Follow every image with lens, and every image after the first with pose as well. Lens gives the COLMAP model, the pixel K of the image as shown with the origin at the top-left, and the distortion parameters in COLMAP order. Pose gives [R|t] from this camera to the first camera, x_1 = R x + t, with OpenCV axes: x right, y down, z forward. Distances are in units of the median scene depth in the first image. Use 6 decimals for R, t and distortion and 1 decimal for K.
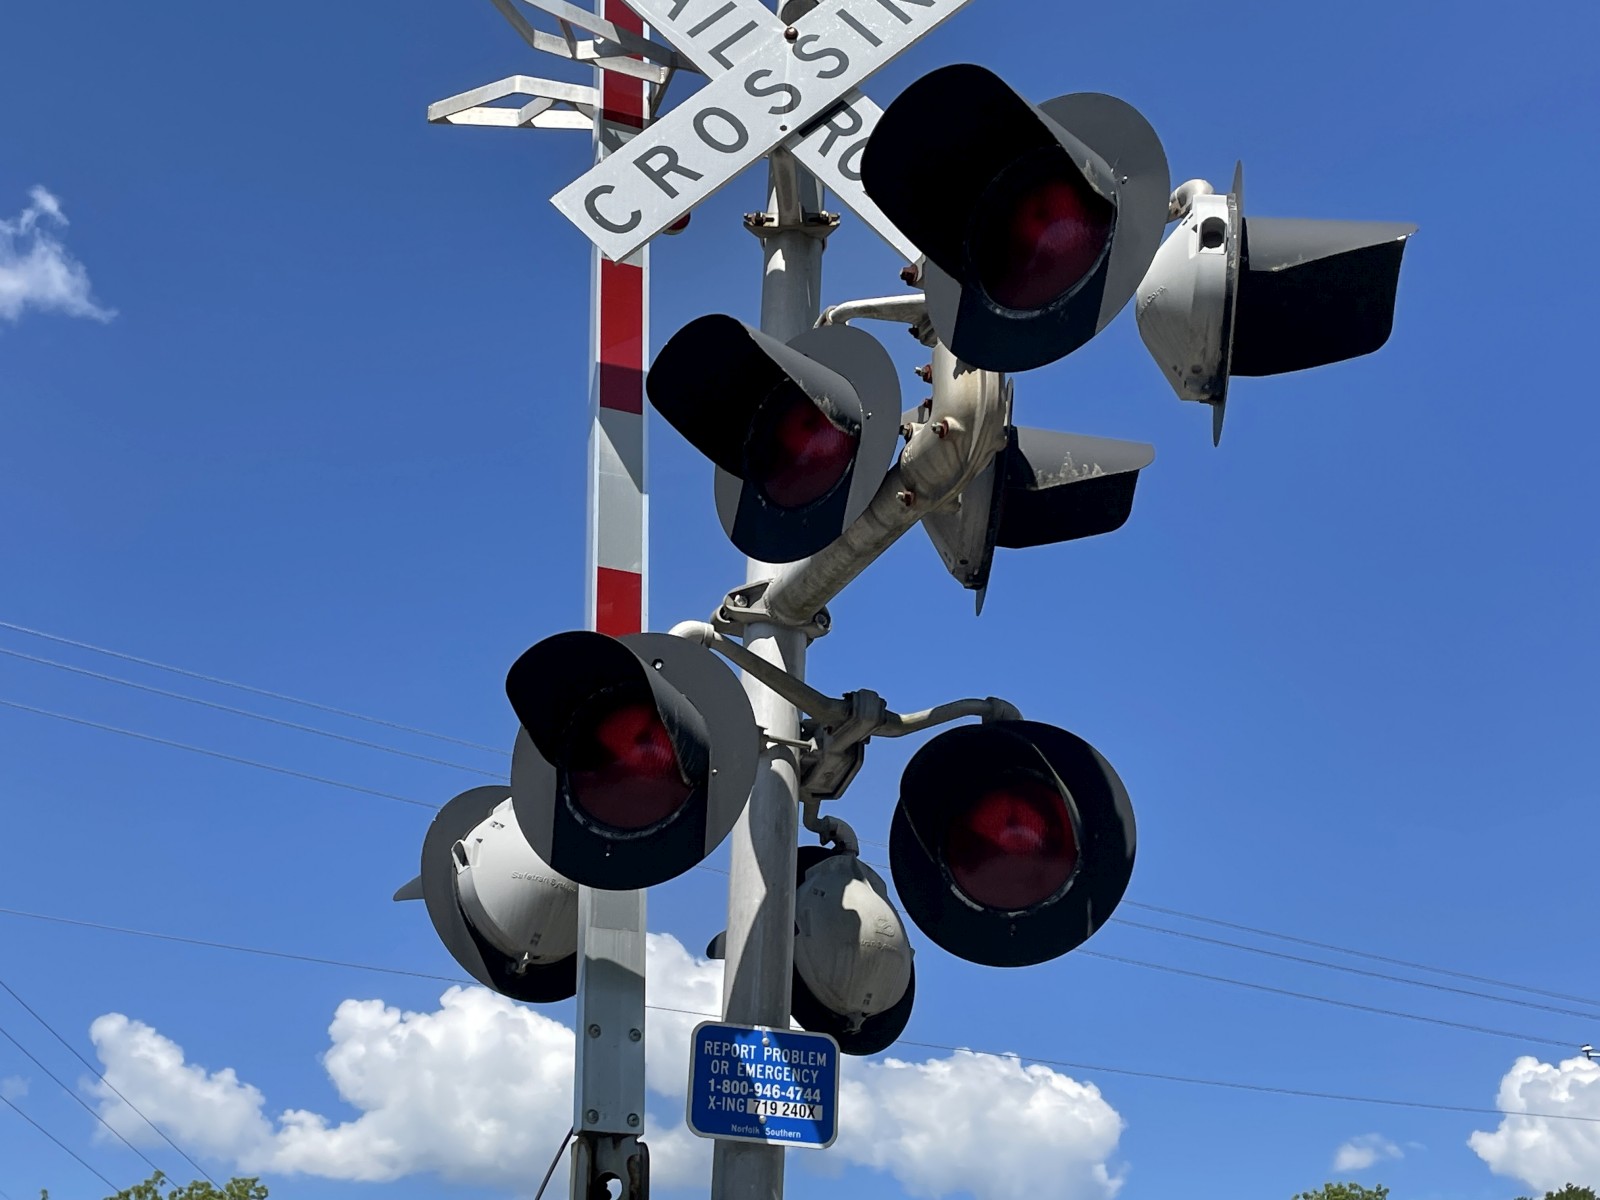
lens RADIAL K [[2129.9, 0, 806.9], [0, 2129.9, 608.9], [0, 0, 1]] dist [0.070727, 0.000000]
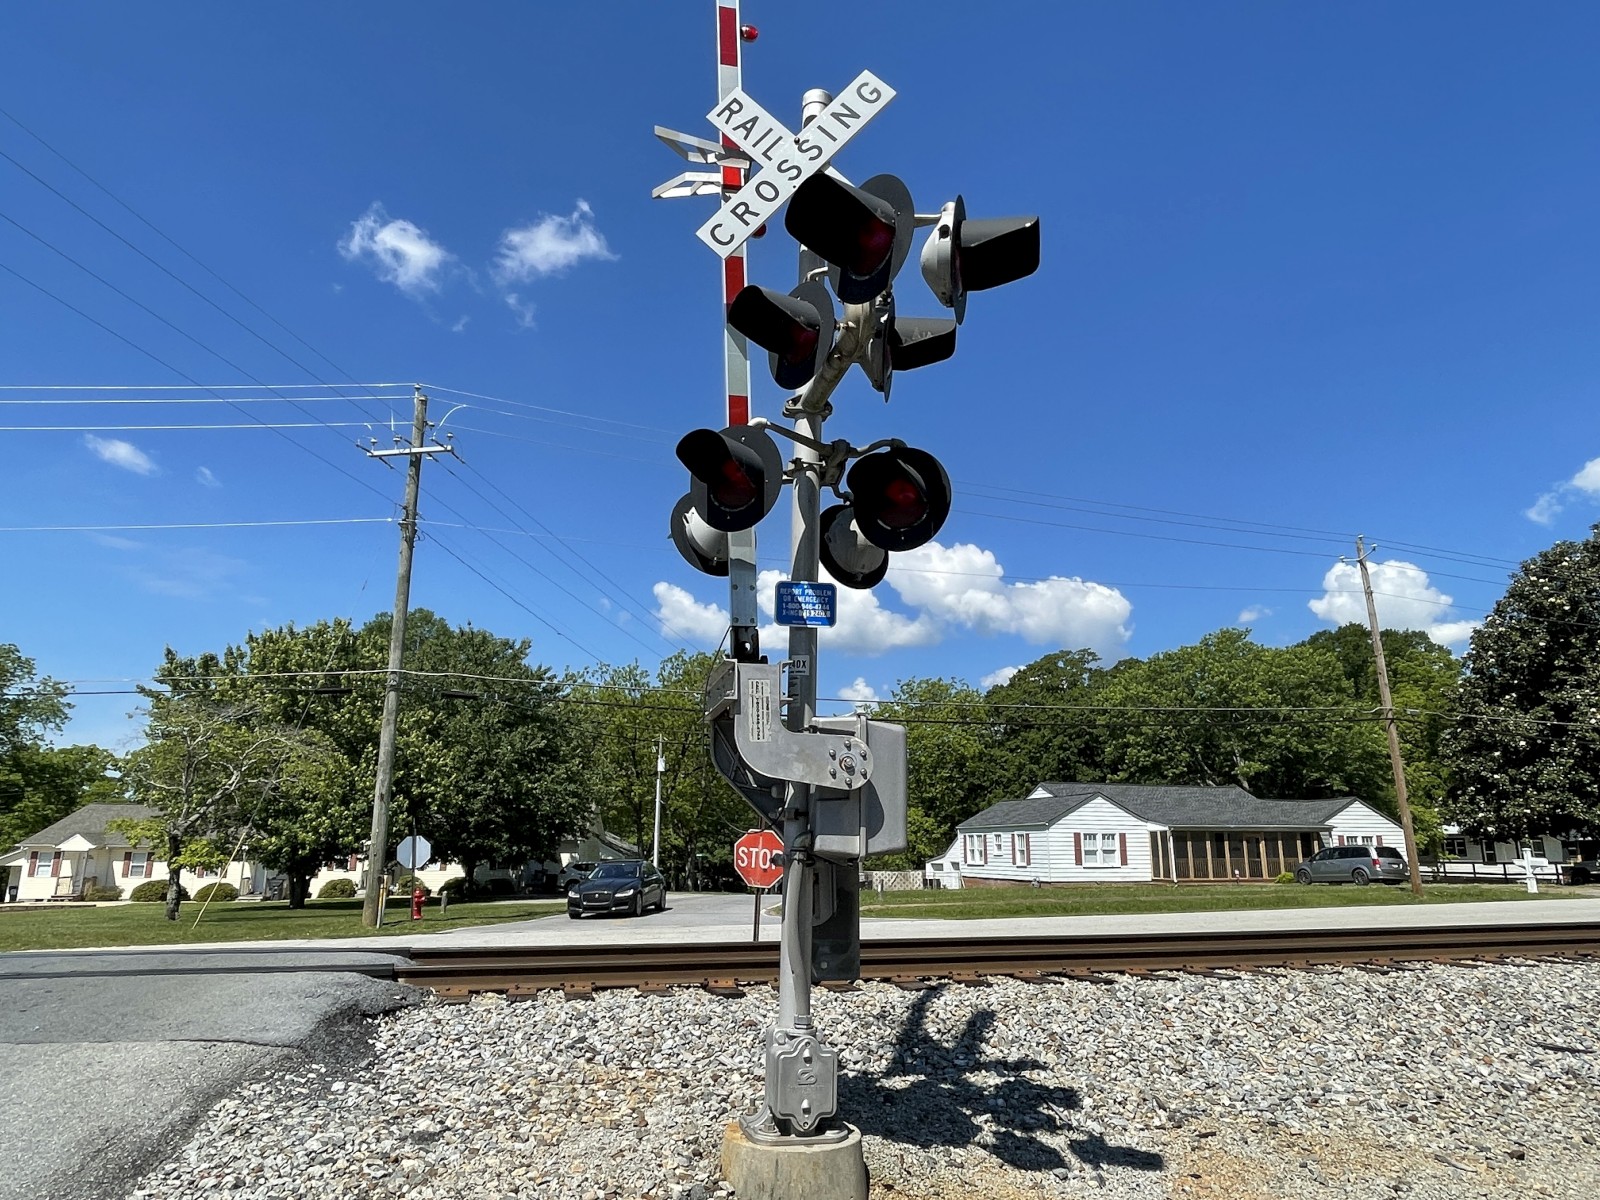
lens RADIAL K [[1028.5, 0, 806.0], [0, 1028.5, 597.0], [0, 0, 1]] dist [-0.003311, -0.001361]
pose [[0.982904, -0.055303, -0.175619, 0.201010], [0.091396, 0.974563, 0.204632, -0.031208], [0.159835, -0.217185, 0.962956, -0.152819]]
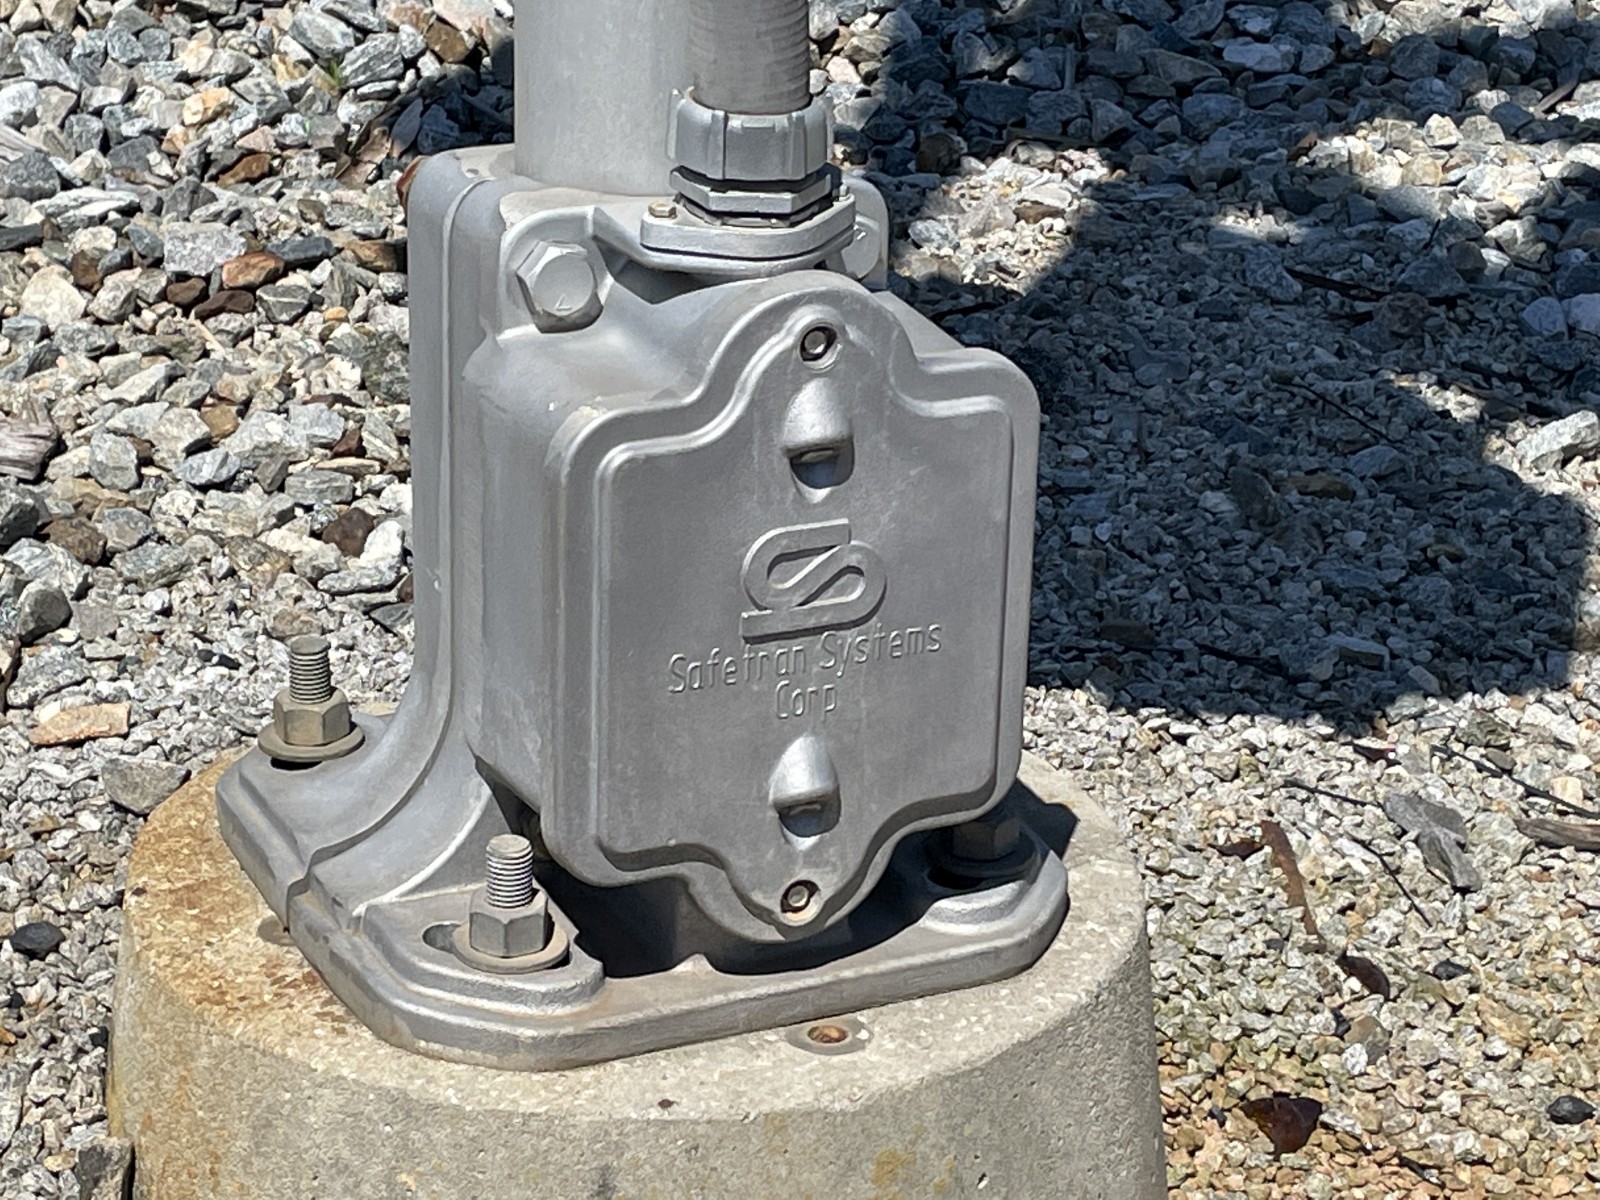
lens RADIAL K [[3880.3, 0, 798.6], [0, 3880.3, 598.8], [0, 0, 1]] dist [0.303858, 0.000000]
pose [[0.999987, -0.004173, -0.002788, 0.008700], [0.004845, 0.657880, 0.753108, 0.267026], [-0.001308, -0.753112, 0.657892, 0.378350]]
